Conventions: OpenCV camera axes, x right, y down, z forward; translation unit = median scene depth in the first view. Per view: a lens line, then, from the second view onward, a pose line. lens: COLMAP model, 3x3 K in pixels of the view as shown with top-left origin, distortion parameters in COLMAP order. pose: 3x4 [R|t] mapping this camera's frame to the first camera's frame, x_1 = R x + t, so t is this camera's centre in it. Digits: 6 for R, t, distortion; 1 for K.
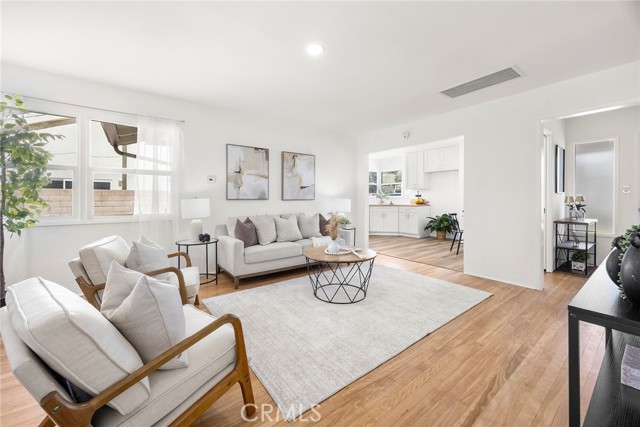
lens RADIAL K [[253.4, 0, 319.7], [0, 253.4, 205.1], [0, 0, 1]] dist [0.000232, 0.000035]
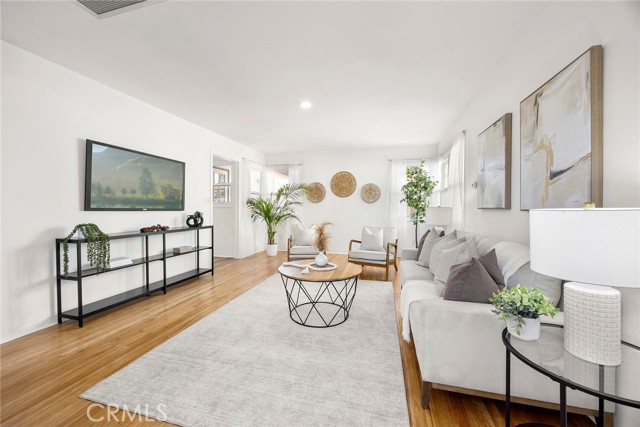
lens RADIAL K [[259.9, 0, 323.0], [0, 259.9, 209.6], [0, 0, 1]] dist [0.000681, 0.000145]
pose [[-0.794396, -0.005598, -0.607374, 0.470860], [-0.019830, 0.999663, 0.016723, -0.025165], [0.607076, 0.025329, -0.794240, 1.295832]]
